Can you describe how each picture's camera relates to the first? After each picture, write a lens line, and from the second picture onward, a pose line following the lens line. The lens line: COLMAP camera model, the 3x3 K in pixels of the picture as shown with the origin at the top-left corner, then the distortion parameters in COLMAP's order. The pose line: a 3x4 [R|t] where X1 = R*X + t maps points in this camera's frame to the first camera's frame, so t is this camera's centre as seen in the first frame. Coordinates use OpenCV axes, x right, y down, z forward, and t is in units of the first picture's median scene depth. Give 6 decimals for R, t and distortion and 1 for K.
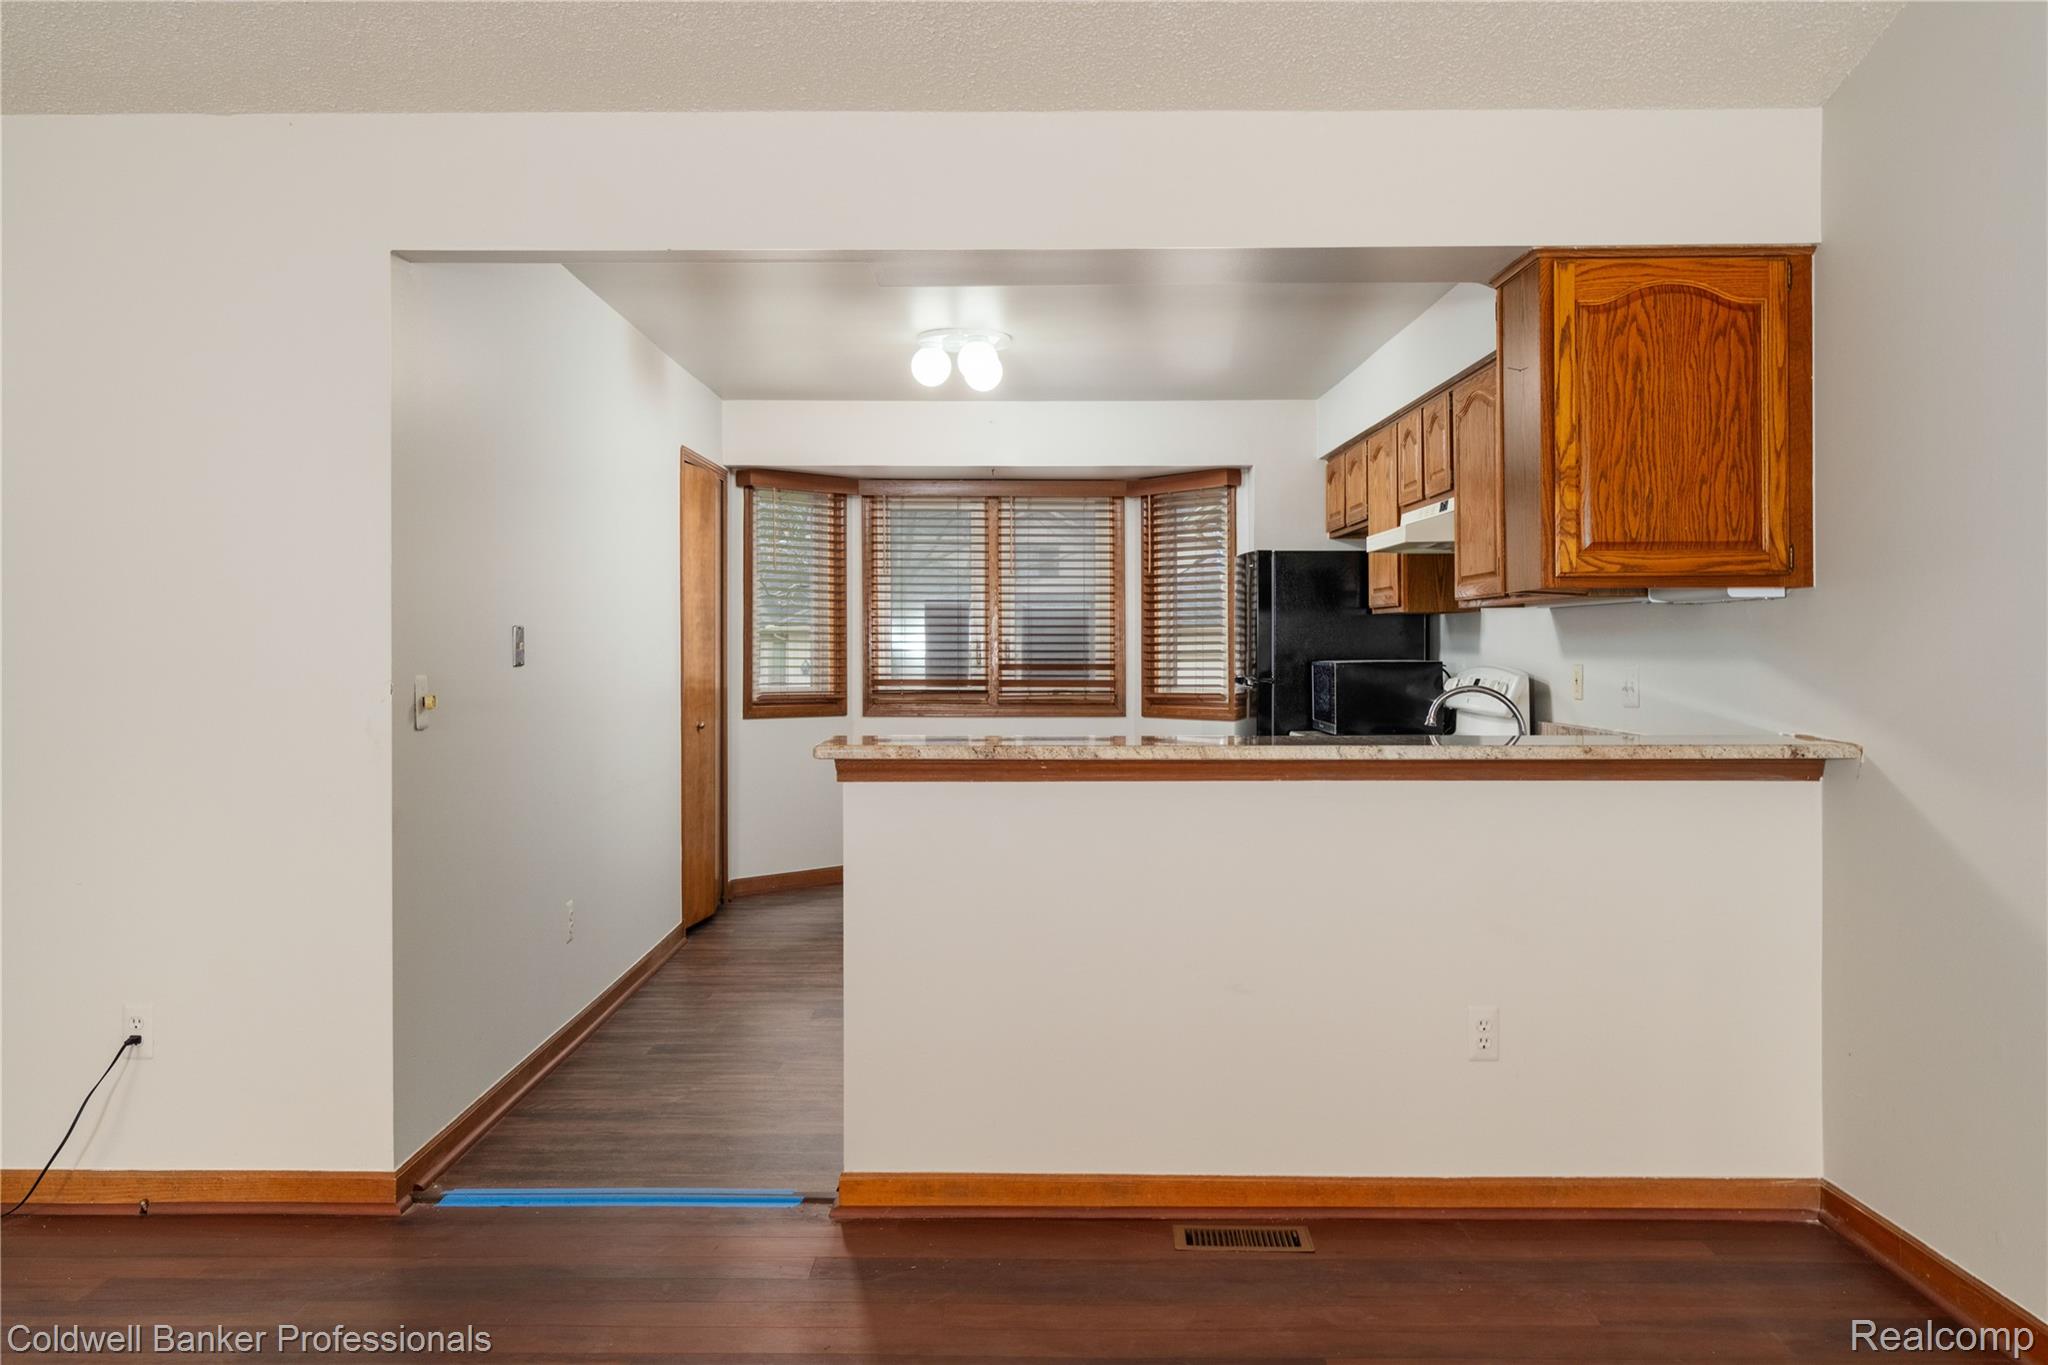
lens RADIAL K [[1568.7, 0, 1024.0], [0, 1568.7, 682.5], [0, 0, 1]] dist [0.004591, 0.001747]
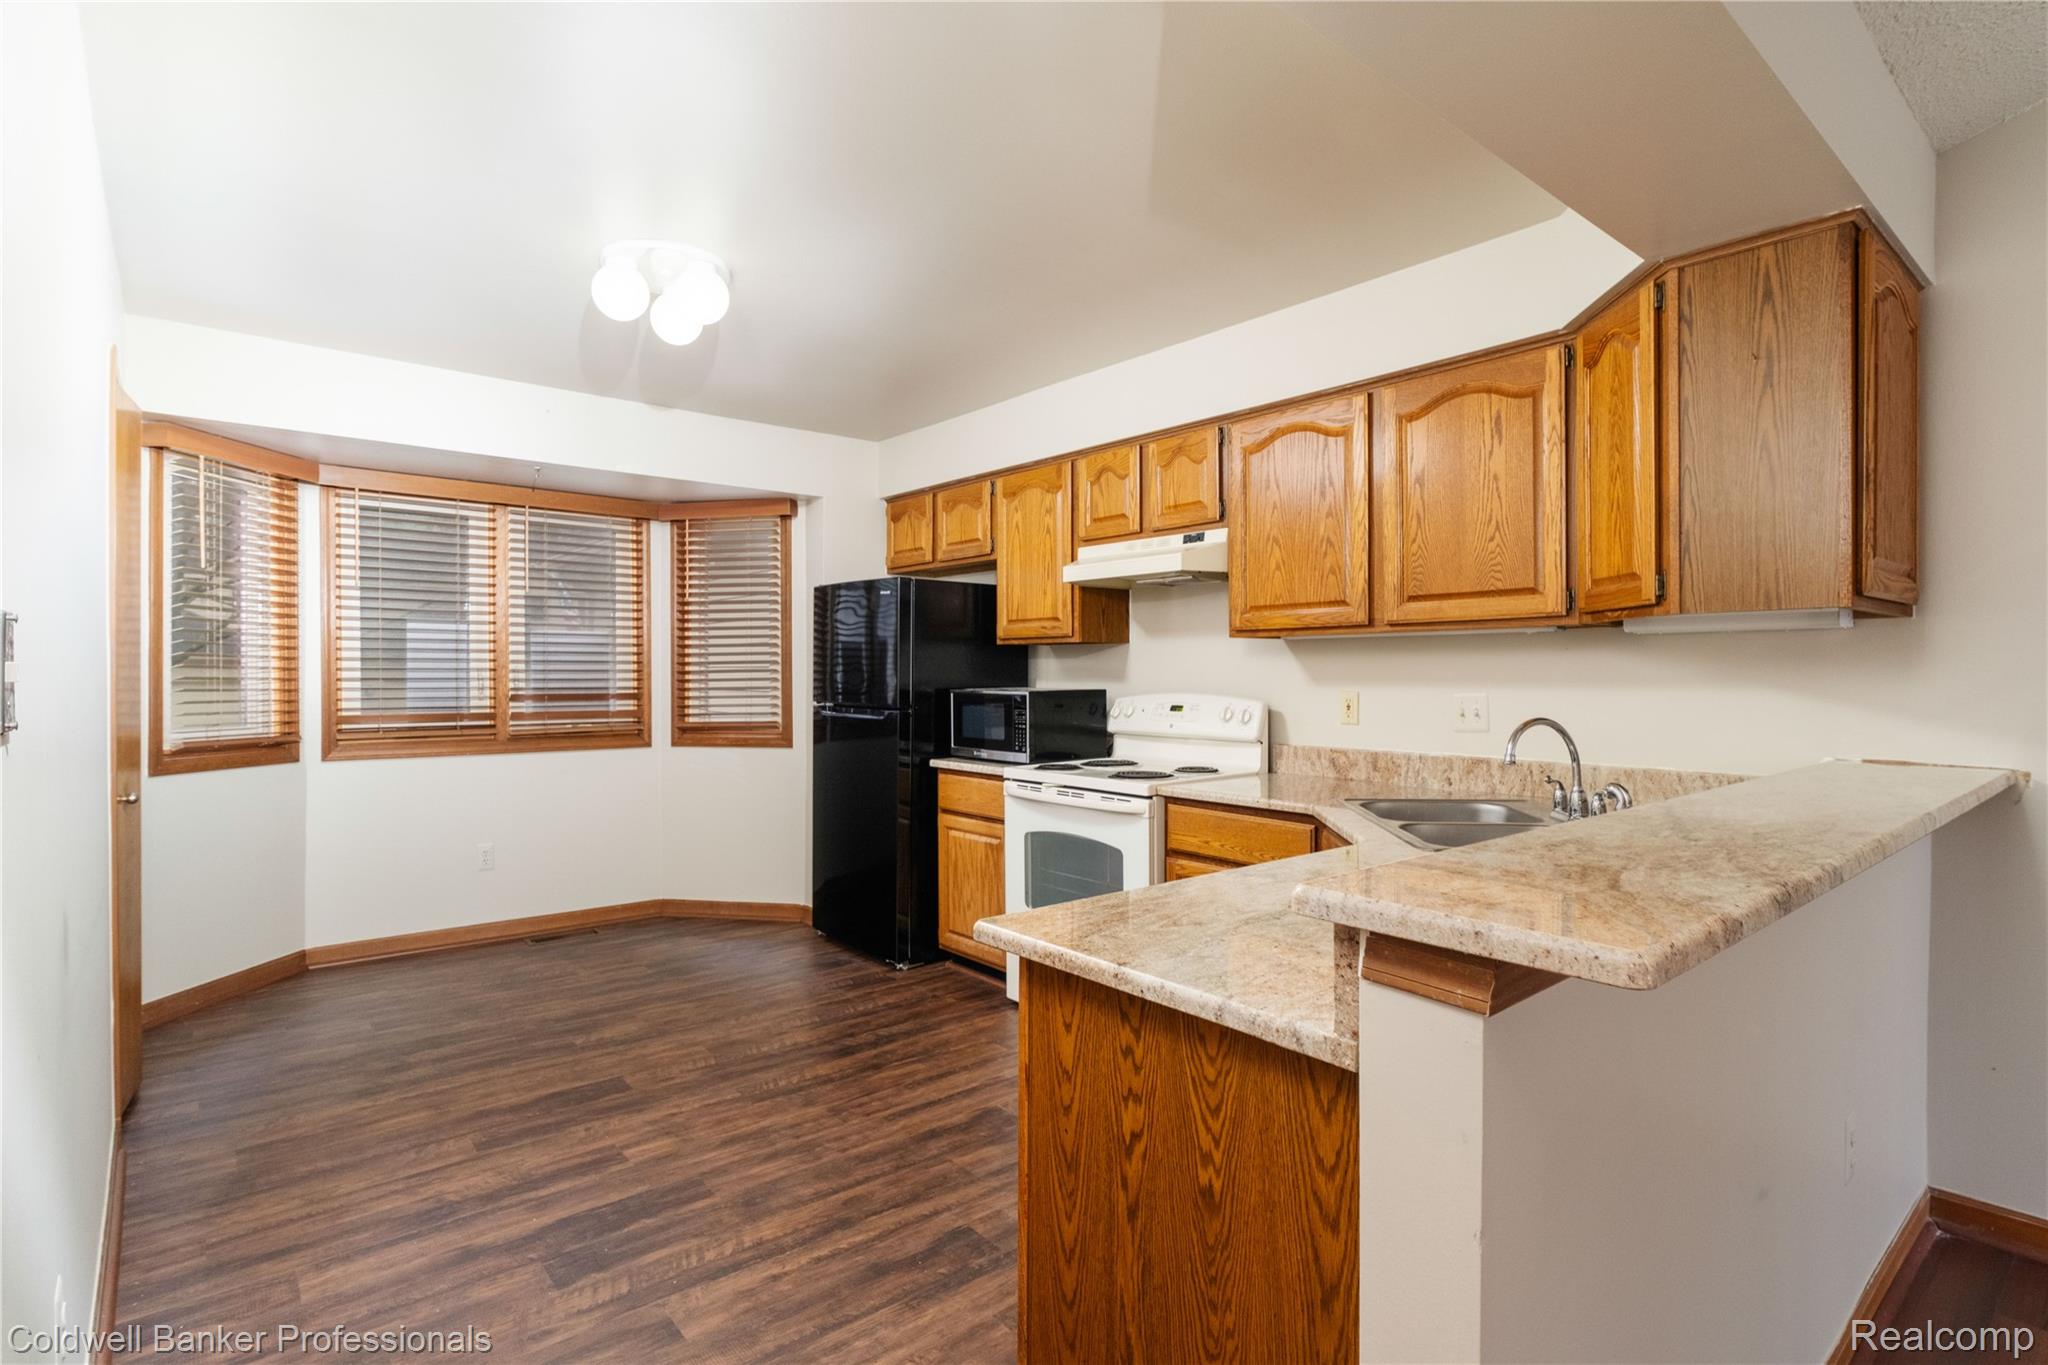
lens RADIAL K [[1024.6, 0, 1024.0], [0, 1024.6, 682.5], [0, 0, 1]] dist [-0.000500, -0.000180]
pose [[0.764551, -0.008125, 0.644511, -0.167130], [0.015971, 0.999852, -0.006341, -0.010560], [-0.644365, 0.015141, 0.764568, 0.373741]]
